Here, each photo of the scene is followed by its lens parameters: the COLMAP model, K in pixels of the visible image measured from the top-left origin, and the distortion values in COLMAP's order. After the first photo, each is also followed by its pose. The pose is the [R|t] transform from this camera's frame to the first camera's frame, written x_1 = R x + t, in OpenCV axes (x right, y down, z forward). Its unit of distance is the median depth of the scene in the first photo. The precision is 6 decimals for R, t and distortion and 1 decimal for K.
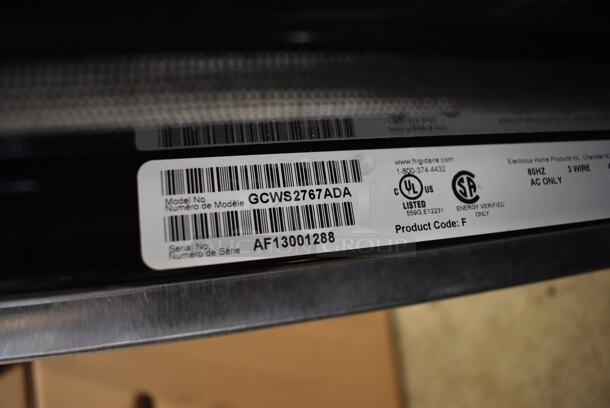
lens RADIAL K [[474.1, 0, 306.2], [0, 474.1, 198.3], [0, 0, 1]] dist [-0.091966, 0.005087]
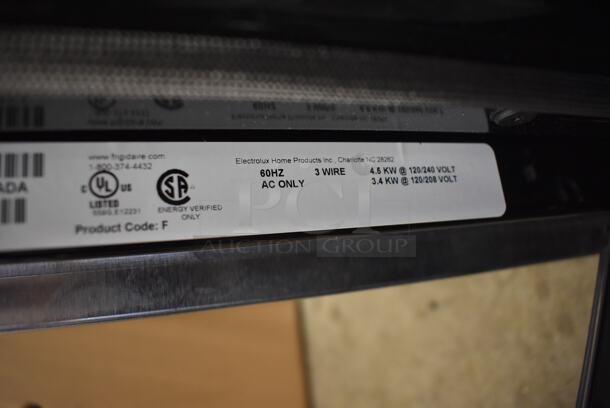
lens RADIAL K [[474.1, 0, 306.2], [0, 474.1, 198.3], [0, 0, 1]] dist [-0.091966, 0.005087]
pose [[0.997256, 0.030853, 0.067288, 0.536631], [-0.029689, 0.999393, -0.018238, 0.007180], [-0.067810, 0.016190, 0.997567, 0.070227]]
